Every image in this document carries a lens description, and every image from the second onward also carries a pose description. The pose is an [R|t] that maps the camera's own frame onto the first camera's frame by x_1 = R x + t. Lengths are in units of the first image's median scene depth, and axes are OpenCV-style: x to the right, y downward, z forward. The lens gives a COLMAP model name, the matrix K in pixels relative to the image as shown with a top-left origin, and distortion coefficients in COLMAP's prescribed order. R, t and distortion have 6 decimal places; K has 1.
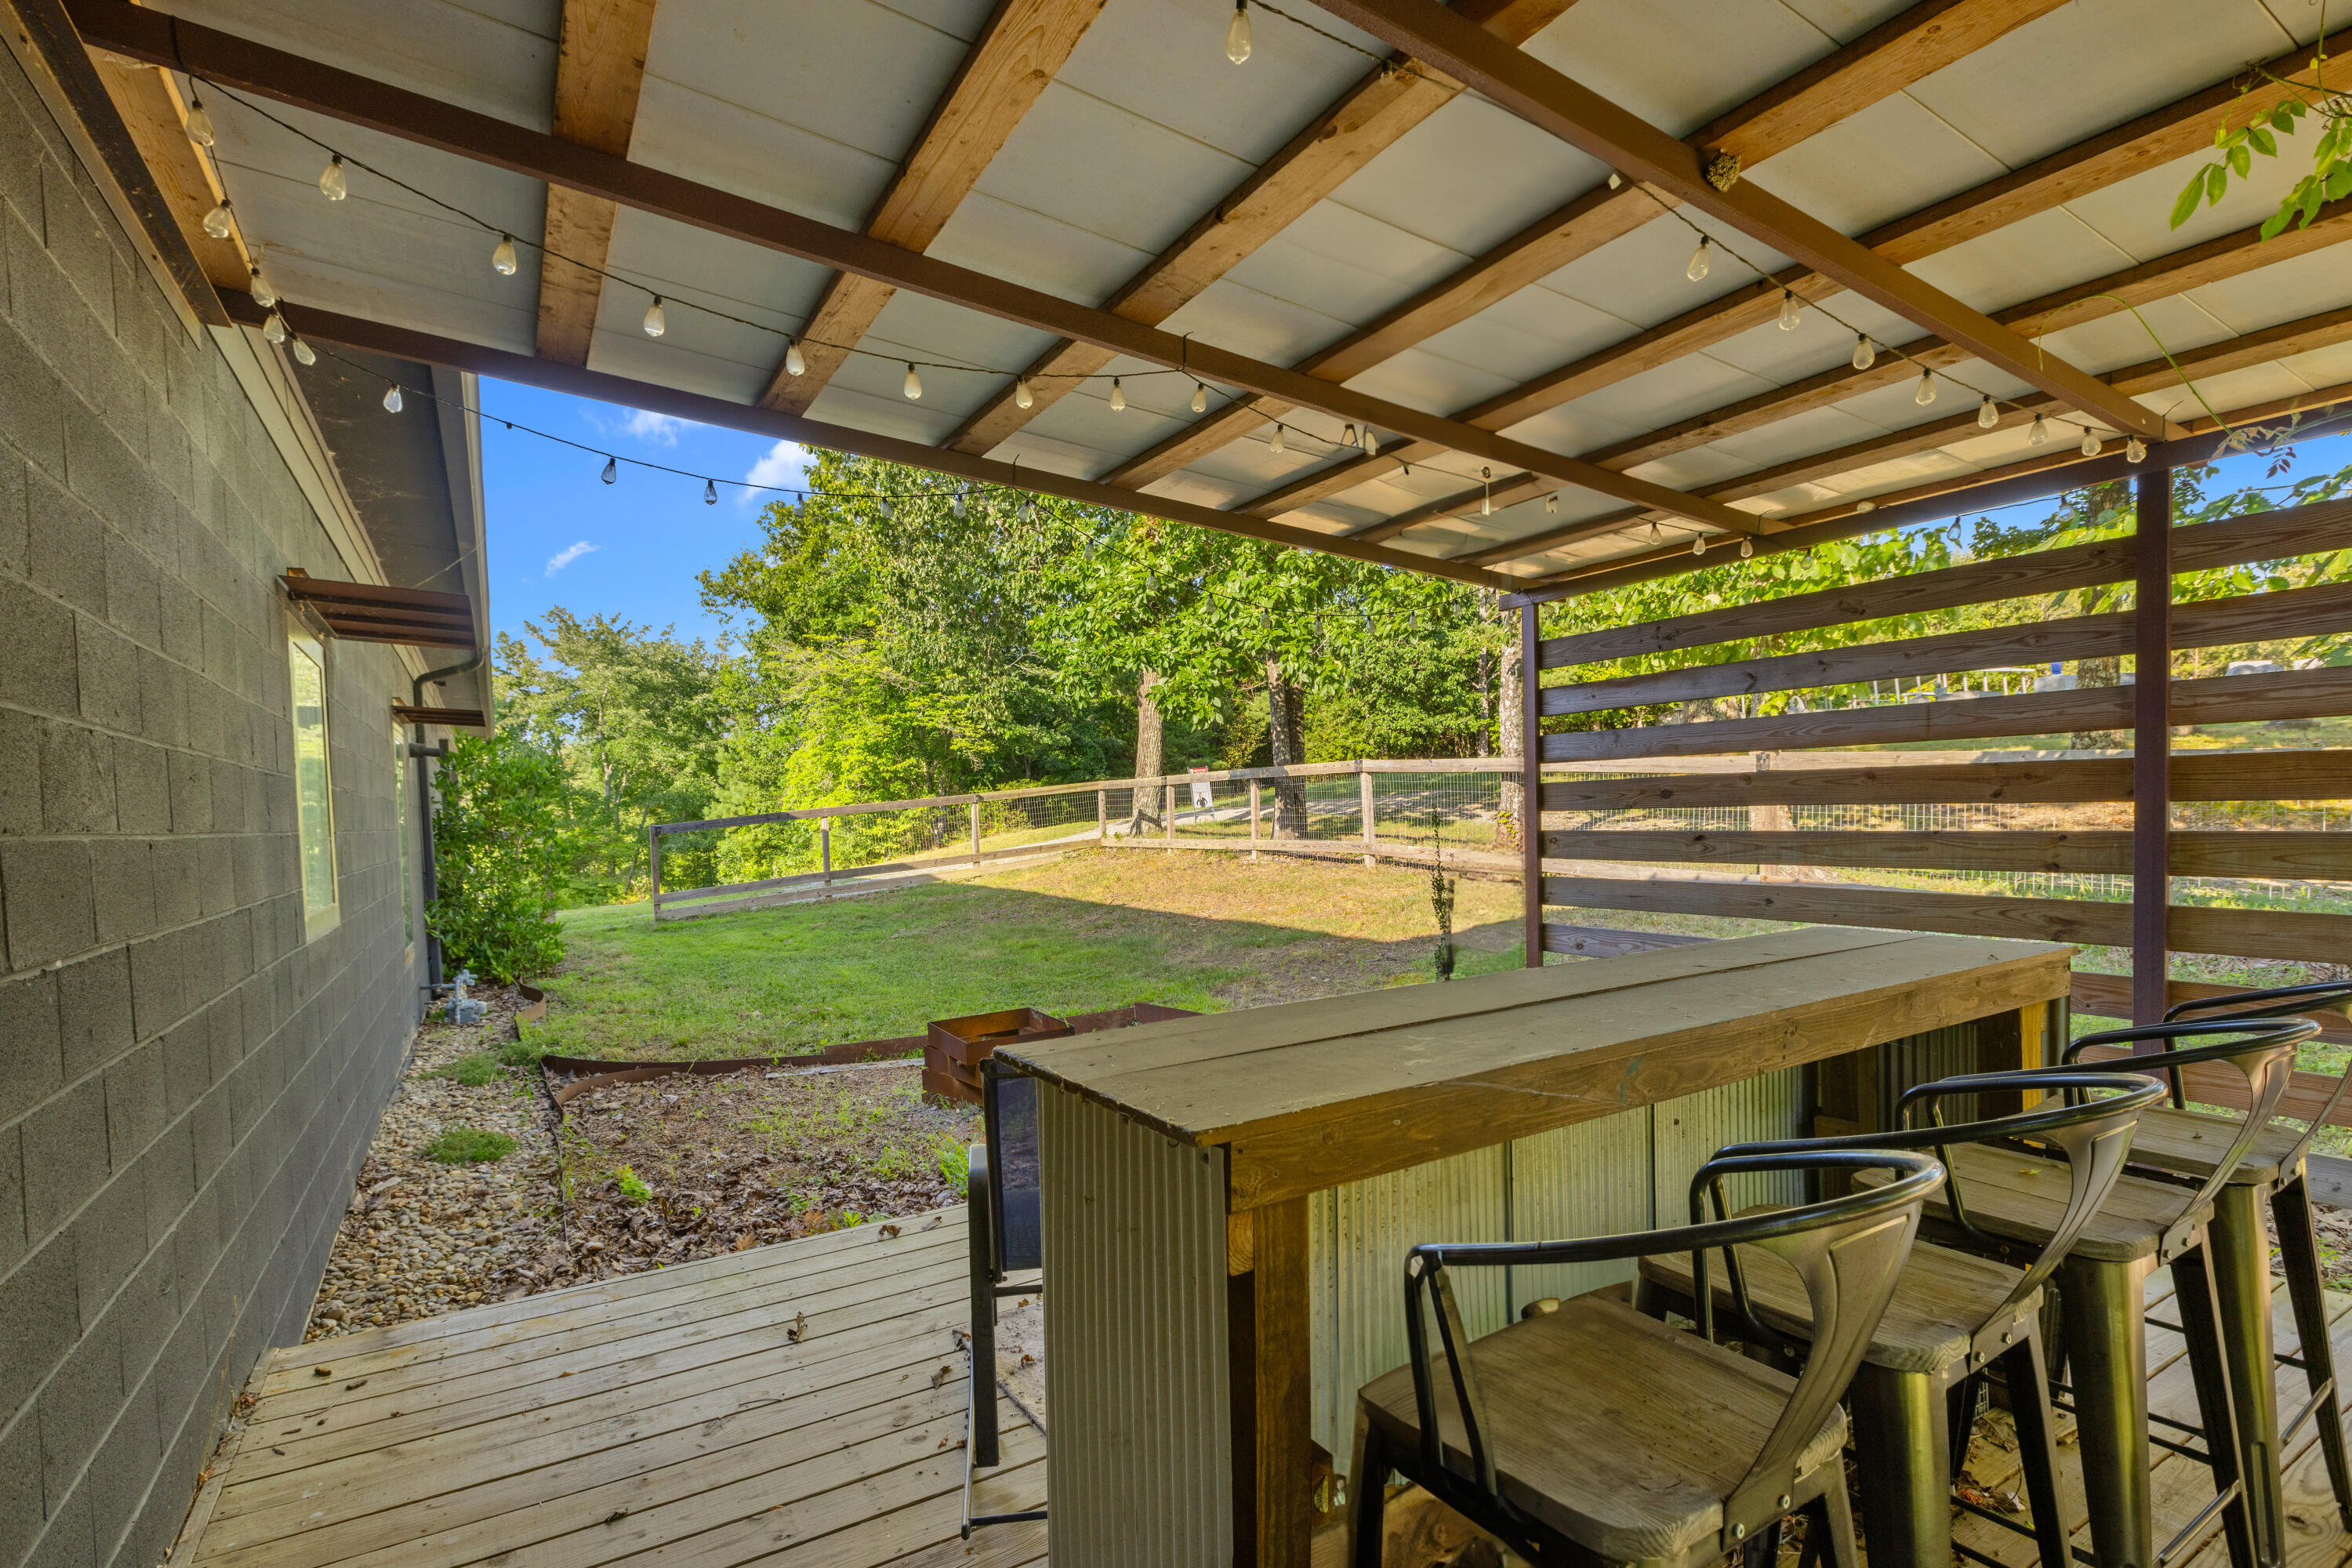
lens RADIAL K [[1059.5, 0, 1161.8], [0, 1059.5, 847.0], [0, 0, 1]] dist [0.001181, 0.000287]
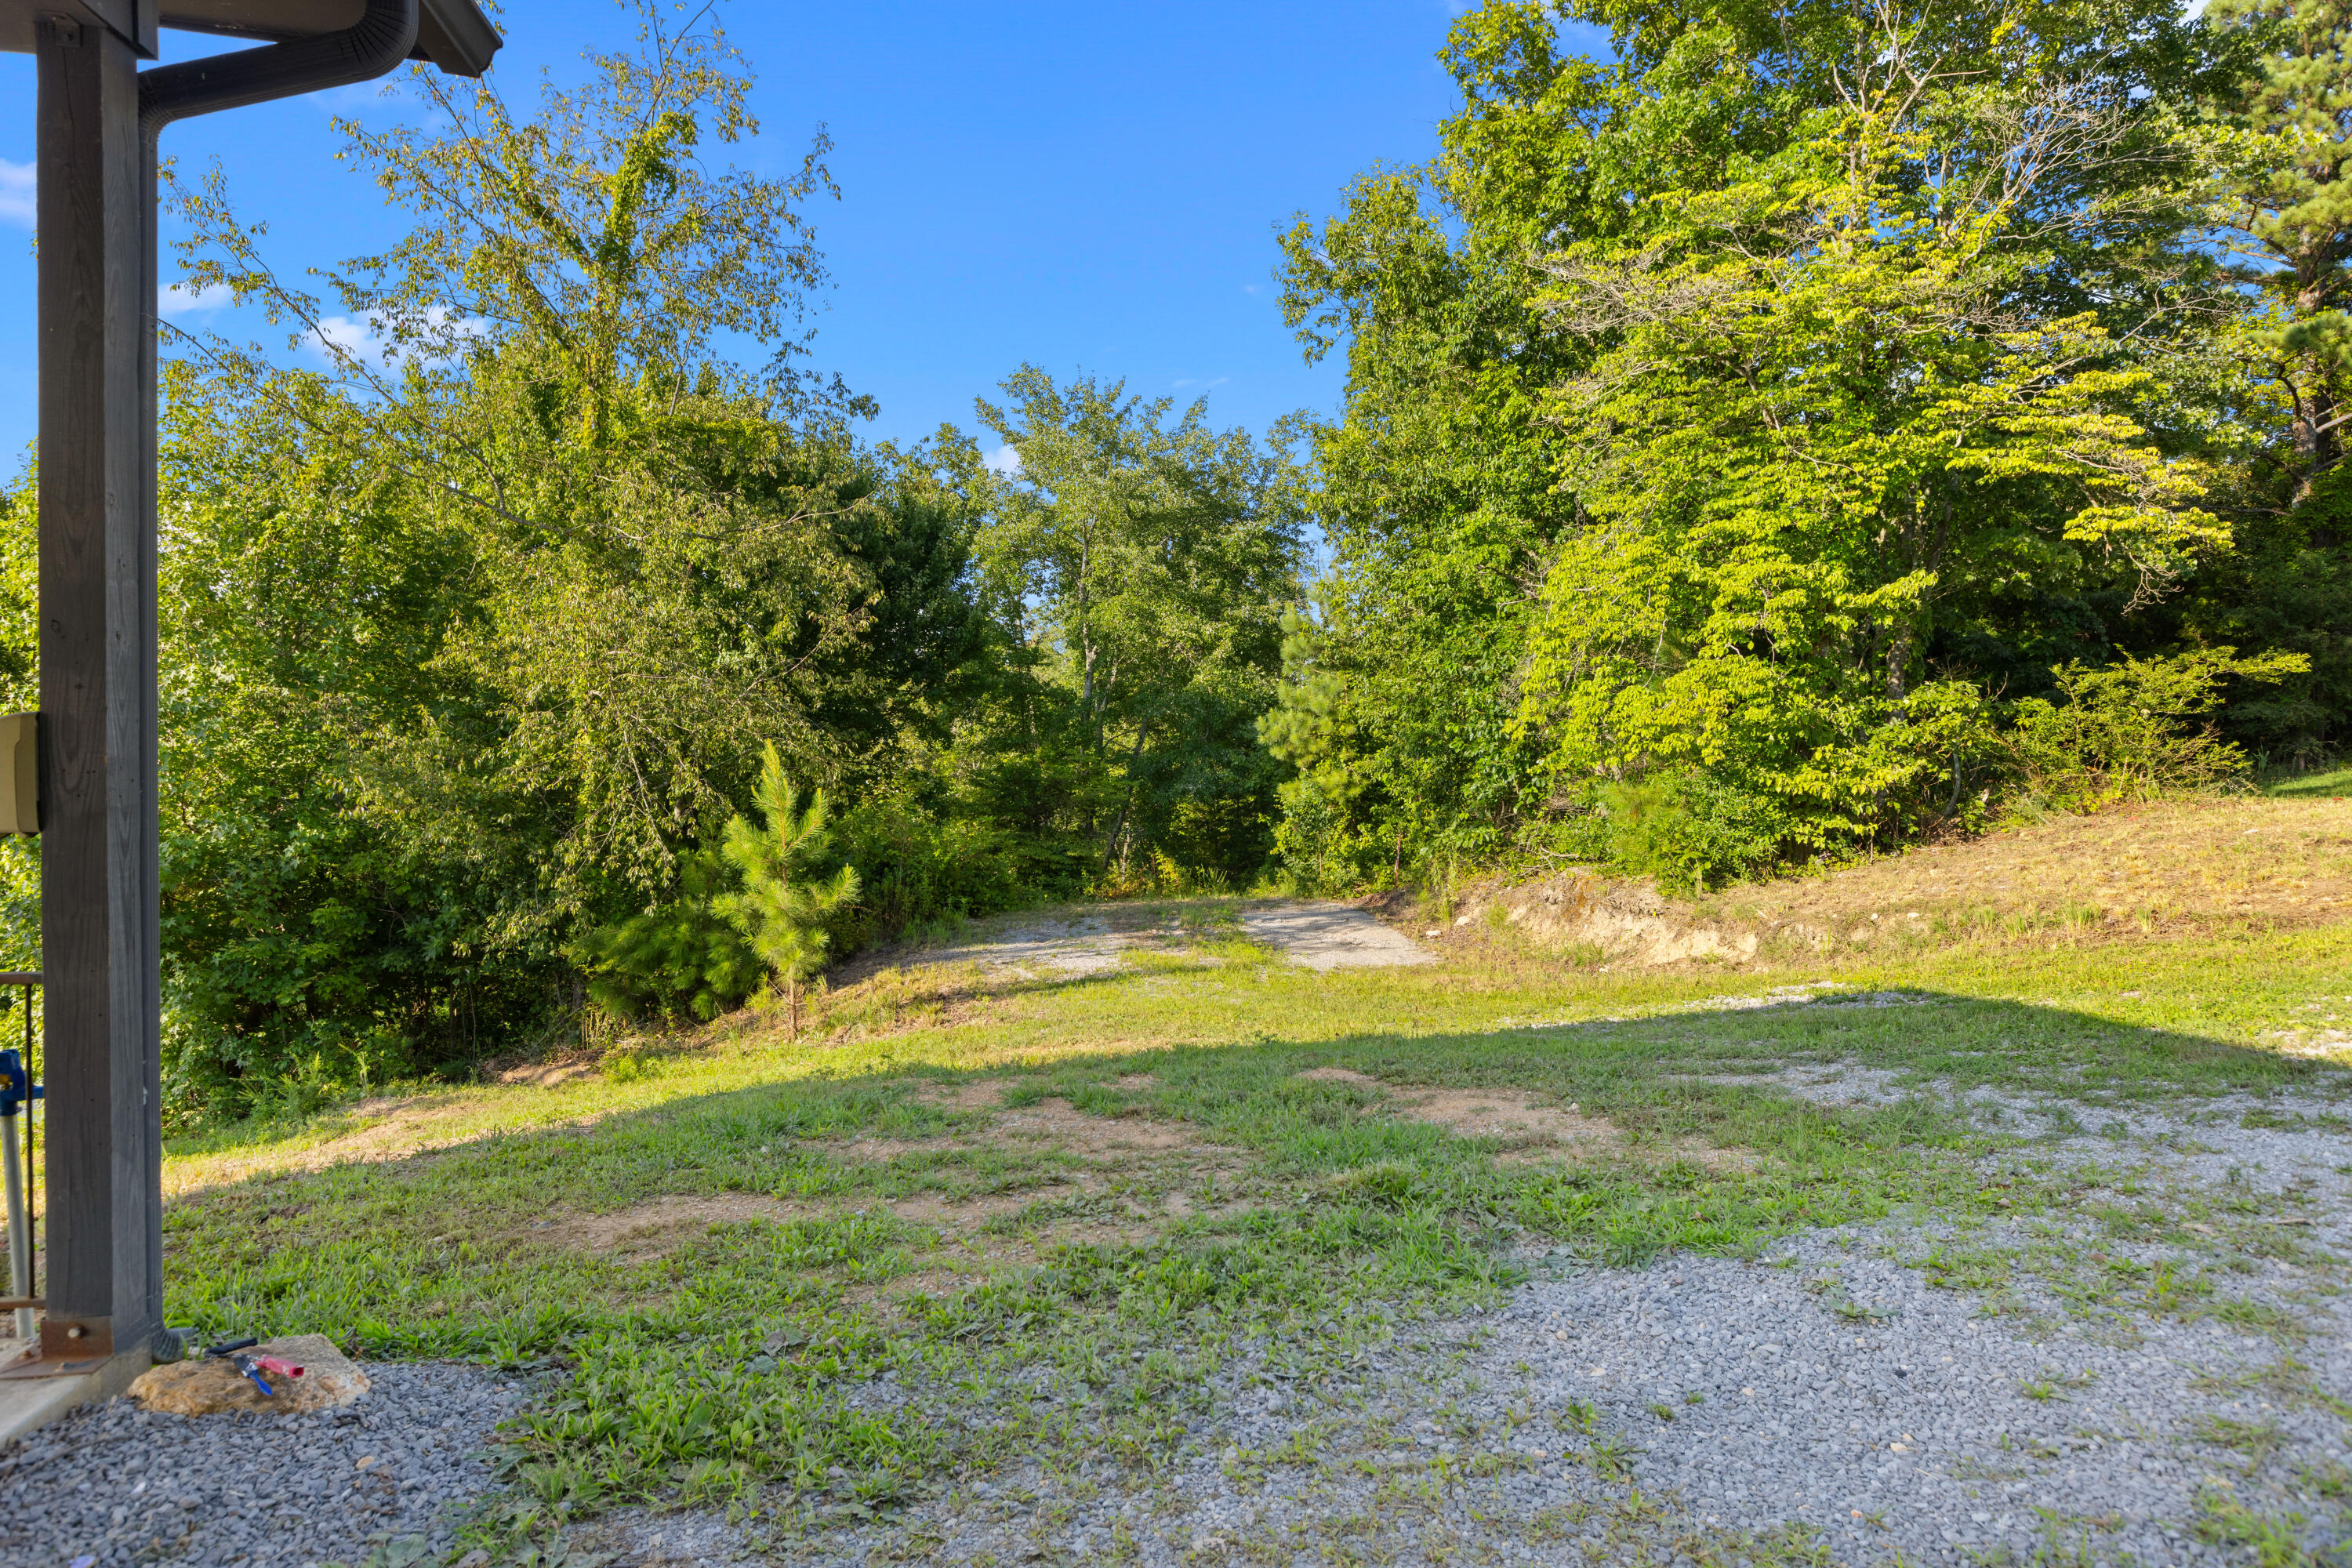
lens RADIAL K [[1378.0, 0, 1177.9], [0, 1378.0, 780.3], [0, 0, 1]] dist [-0.000360, -0.000159]
pose [[0.919635, 0.041874, -0.390535, -0.180891], [-0.046734, 0.998903, -0.002944, -0.002897], [0.389983, 0.020959, 0.920584, 0.325000]]
